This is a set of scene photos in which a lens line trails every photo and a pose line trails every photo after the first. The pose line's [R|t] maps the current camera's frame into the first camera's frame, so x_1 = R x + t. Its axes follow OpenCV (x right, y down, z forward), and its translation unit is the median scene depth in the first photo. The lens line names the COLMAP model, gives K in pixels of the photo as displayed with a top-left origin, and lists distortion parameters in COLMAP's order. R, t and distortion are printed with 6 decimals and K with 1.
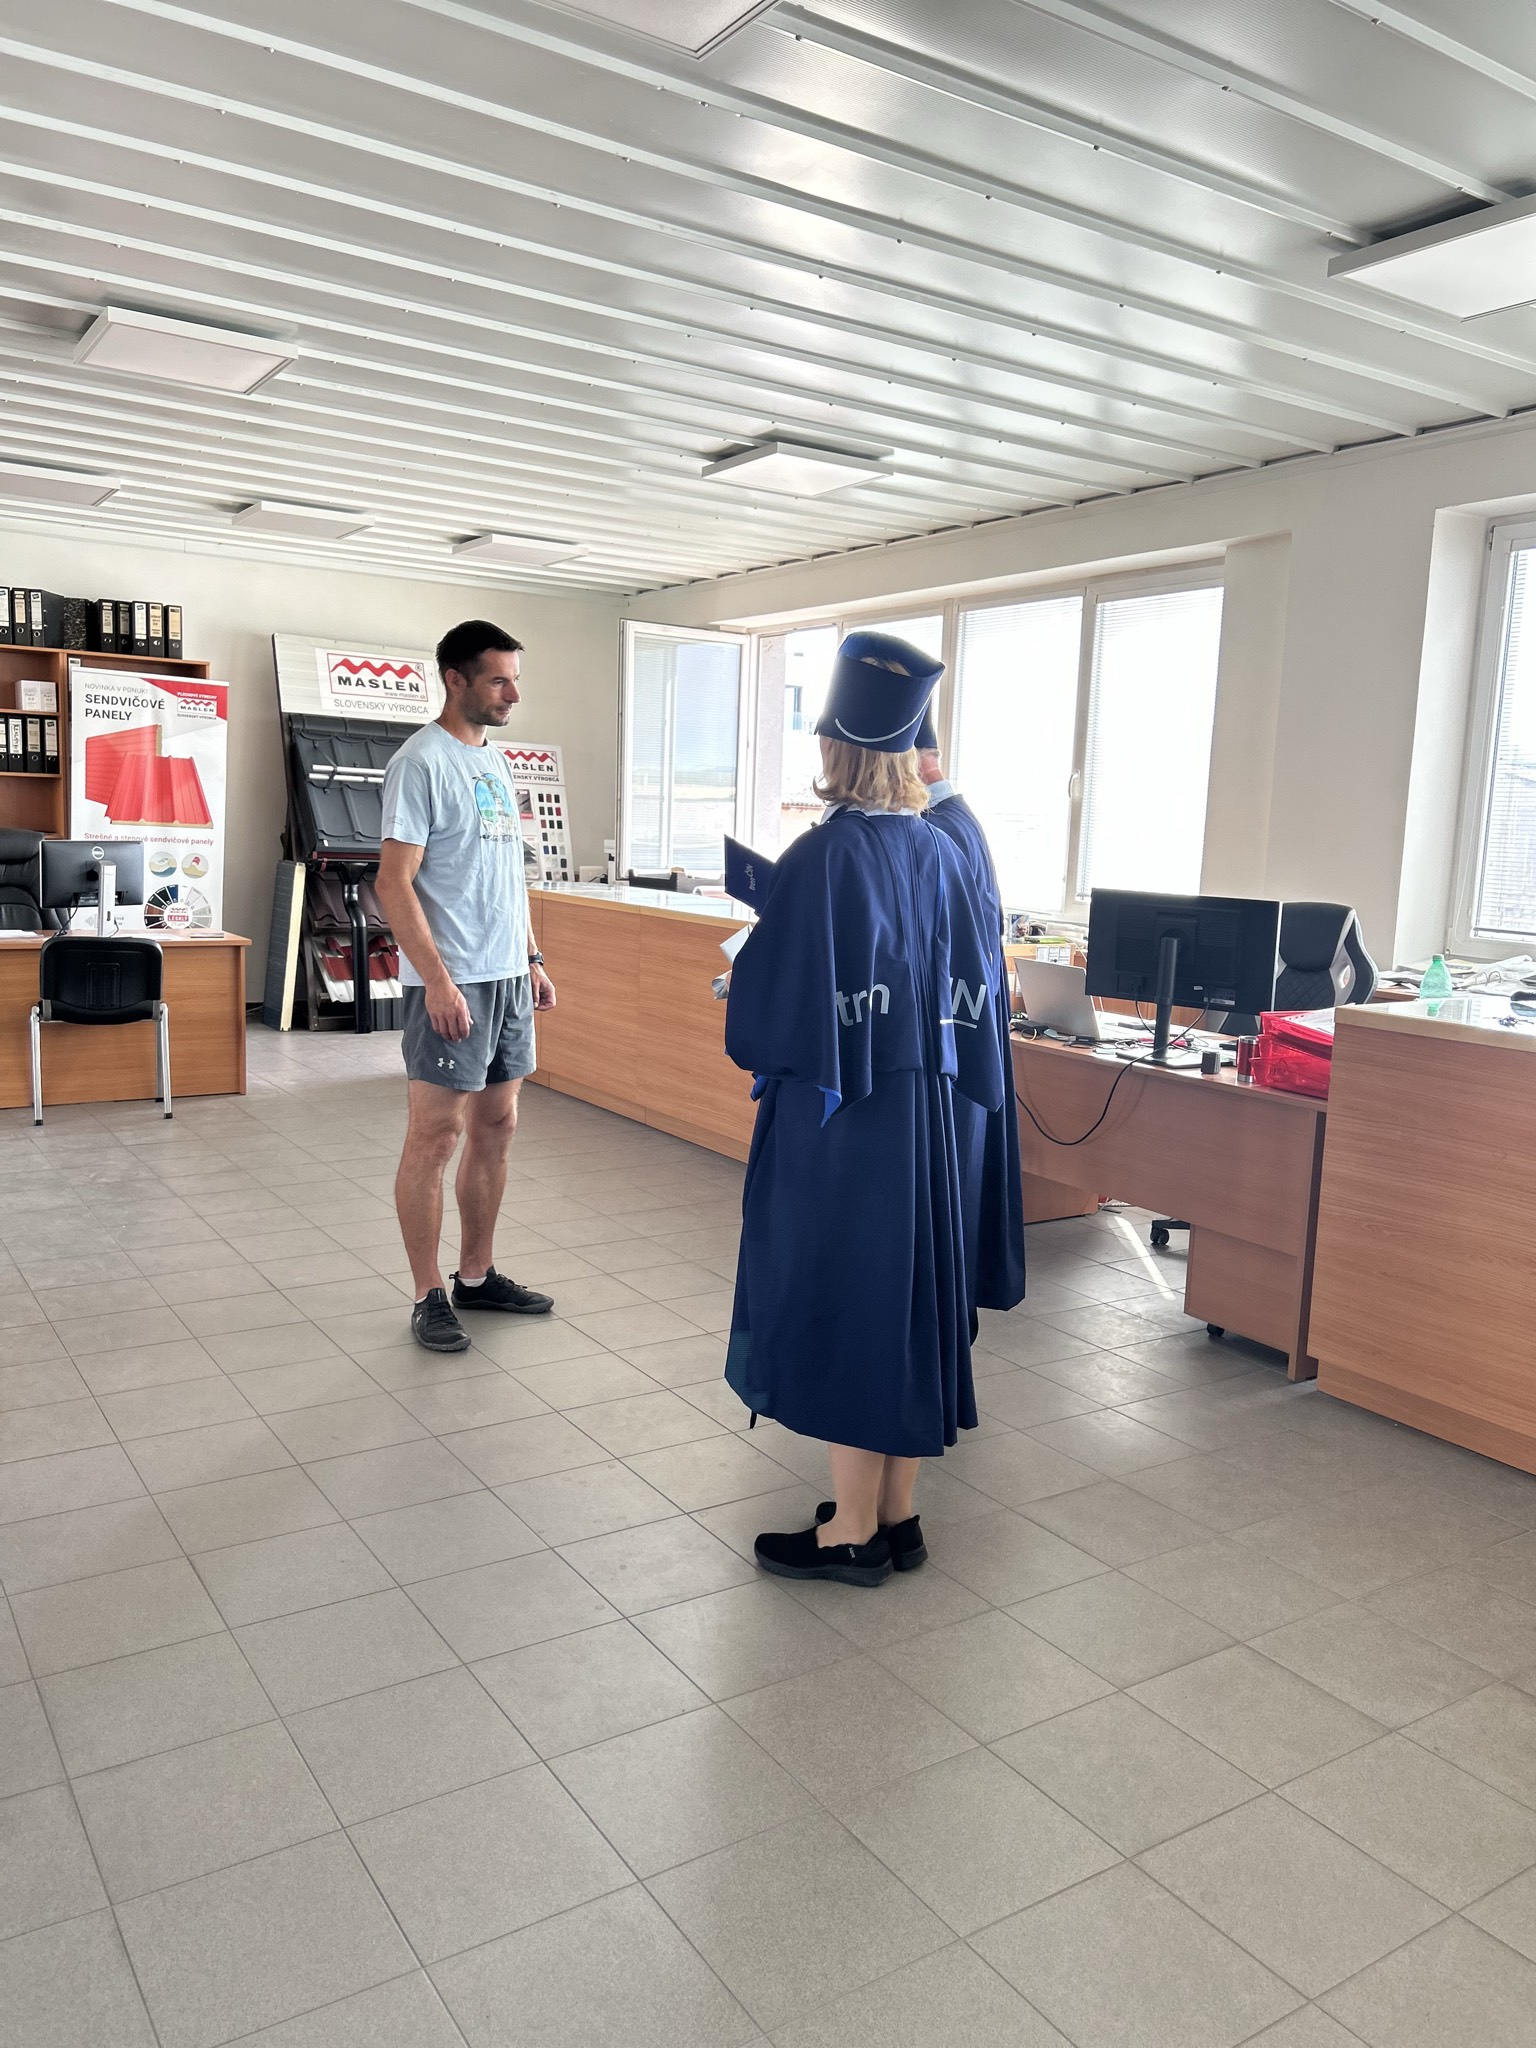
lens RADIAL K [[1550.4, 0, 759.7], [0, 1550.4, 1031.0], [0, 0, 1]] dist [0.030238, -0.036317]
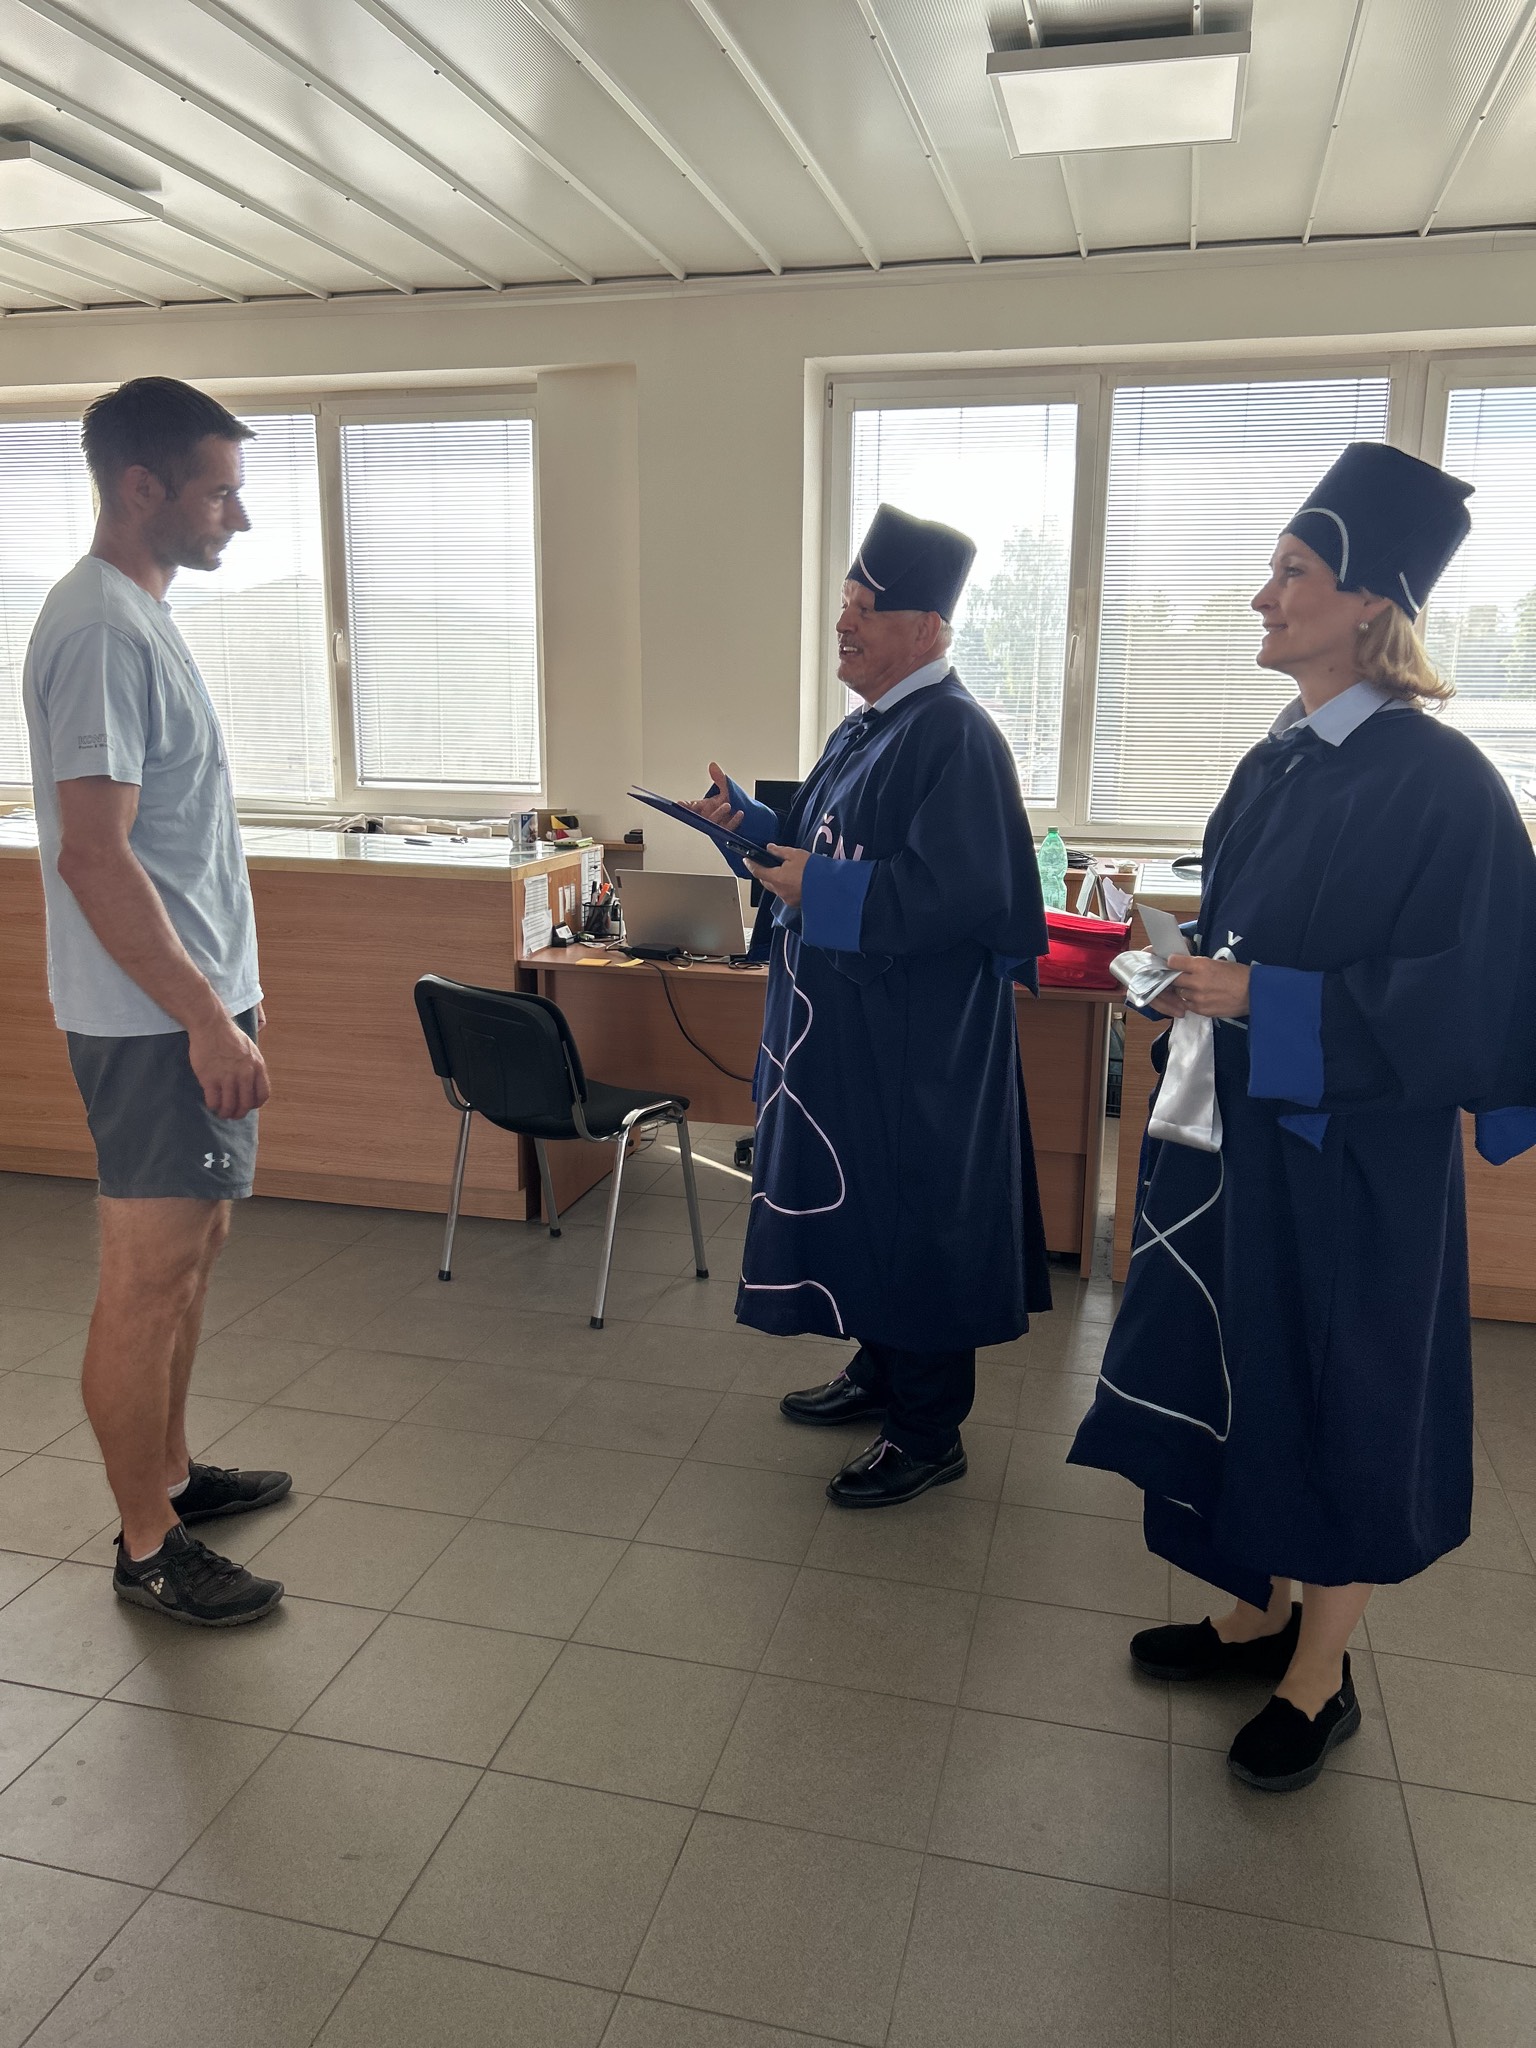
lens RADIAL K [[1550.4, 0, 769.5], [0, 1550.4, 1022.9], [0, 0, 1]] dist [0.030238, -0.036317]
pose [[0.733577, -0.167306, 0.658691, -0.183227], [0.108867, 0.985637, 0.129105, -0.035480], [-0.670830, -0.022999, 0.741254, 0.184905]]
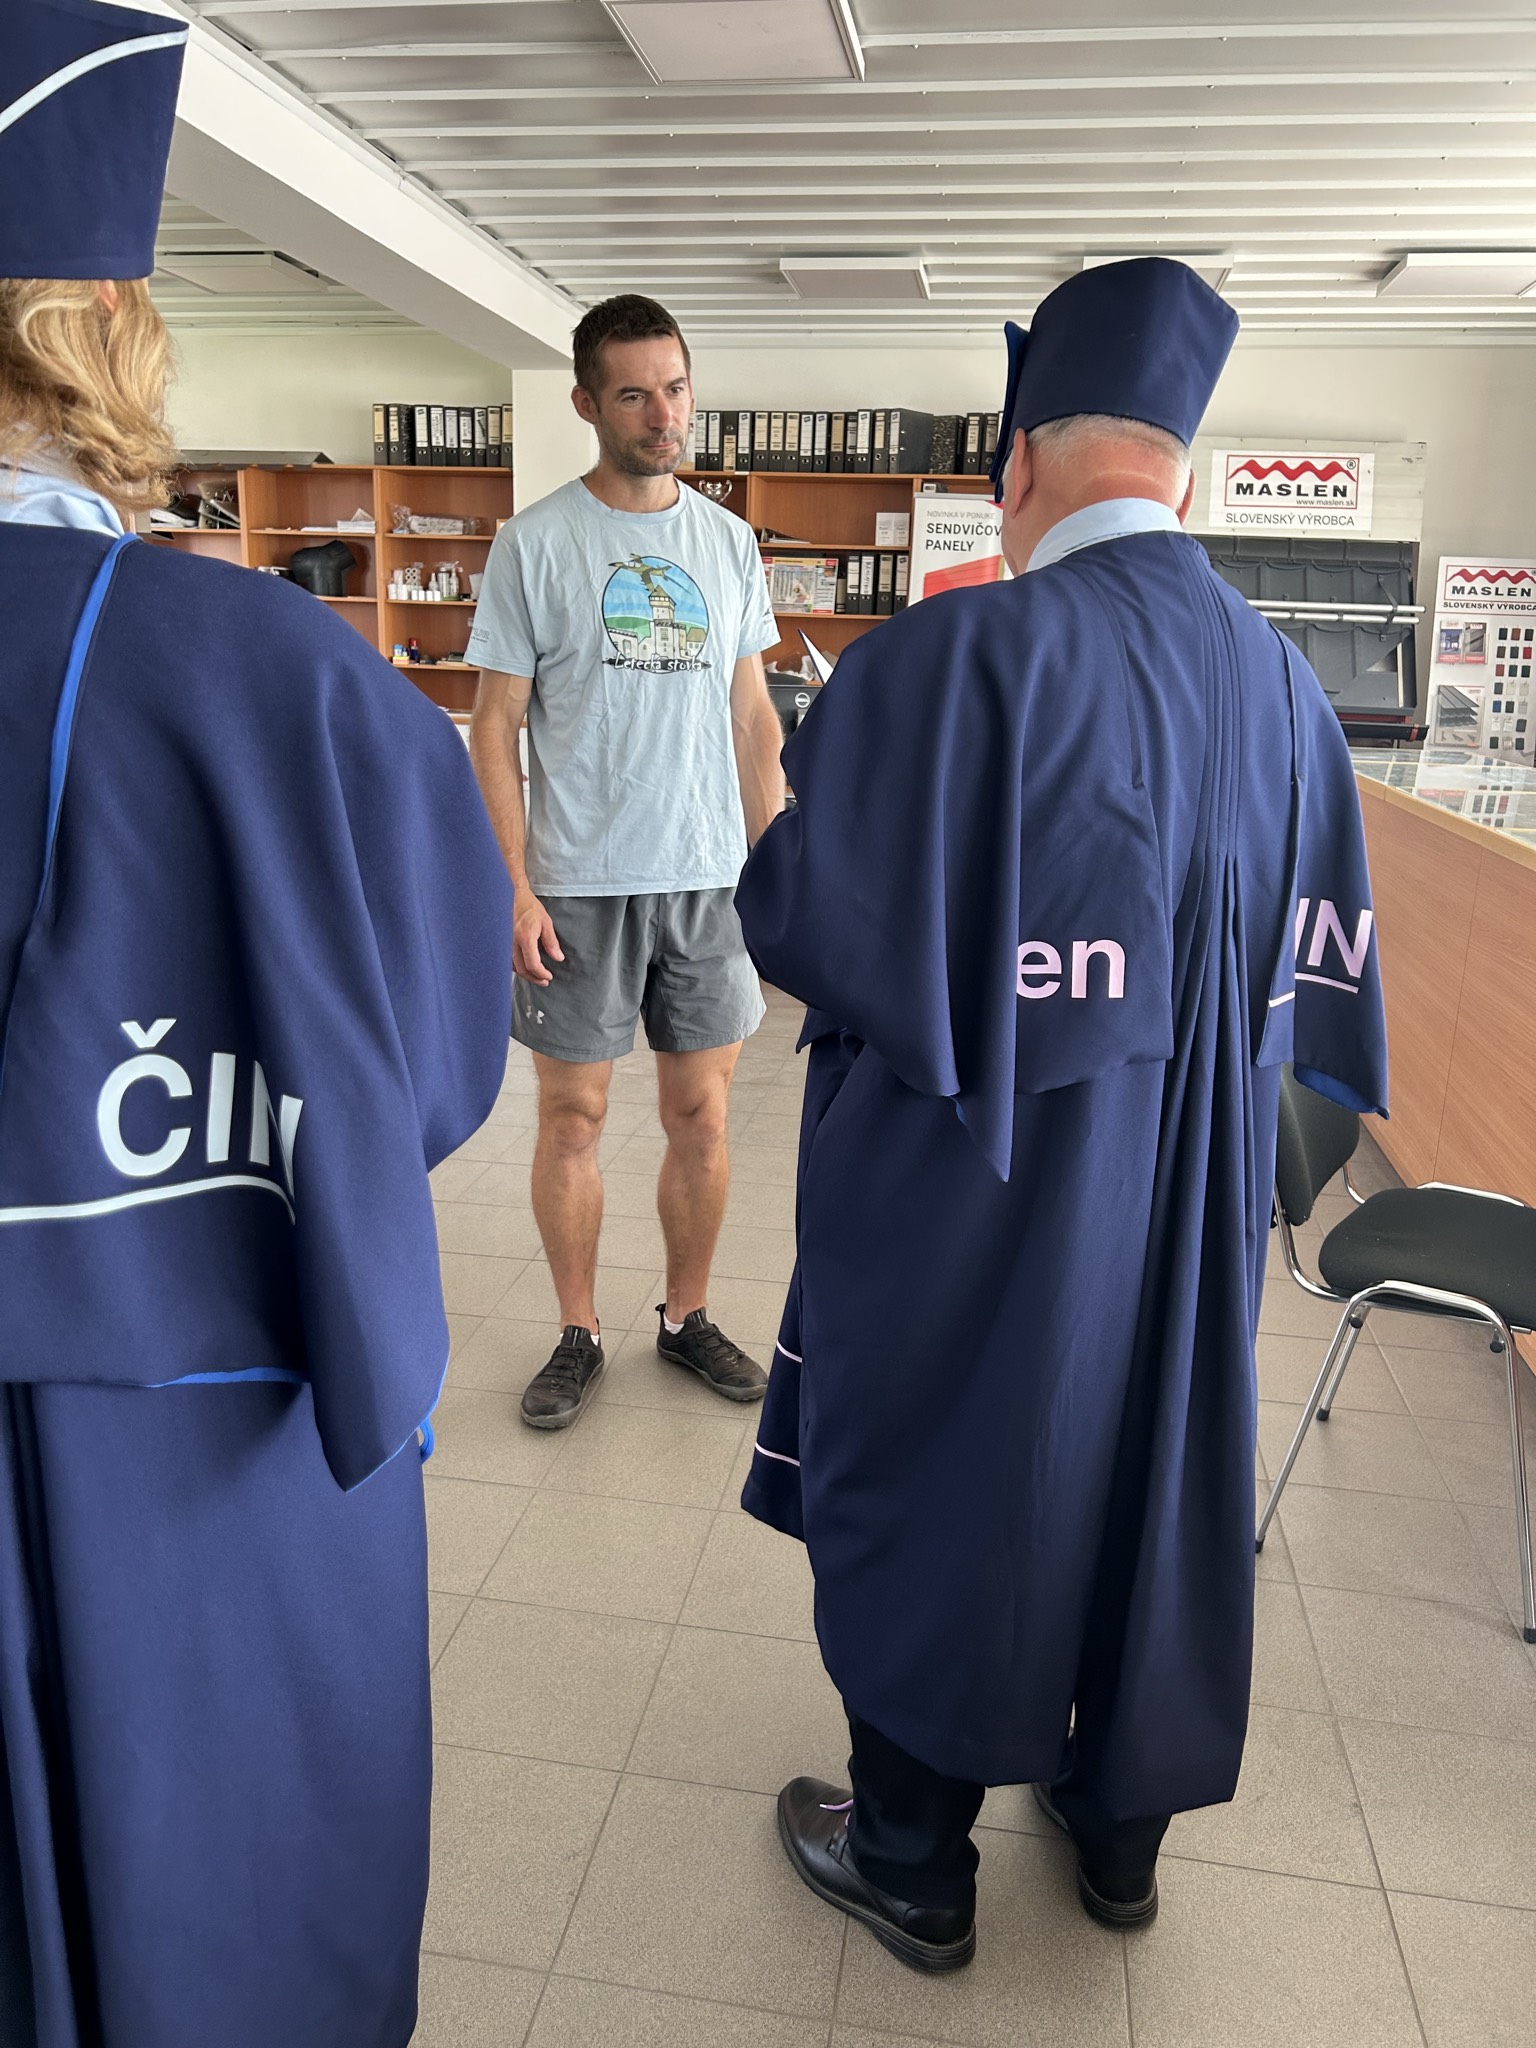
lens RADIAL K [[1550.4, 0, 756.8], [0, 1550.4, 1032.7], [0, 0, 1]] dist [0.030238, -0.036317]
pose [[0.737546, 0.153125, -0.657708, 0.127450], [-0.094440, 0.987770, 0.124064, -0.026491], [0.668661, -0.029389, 0.742986, 0.247401]]
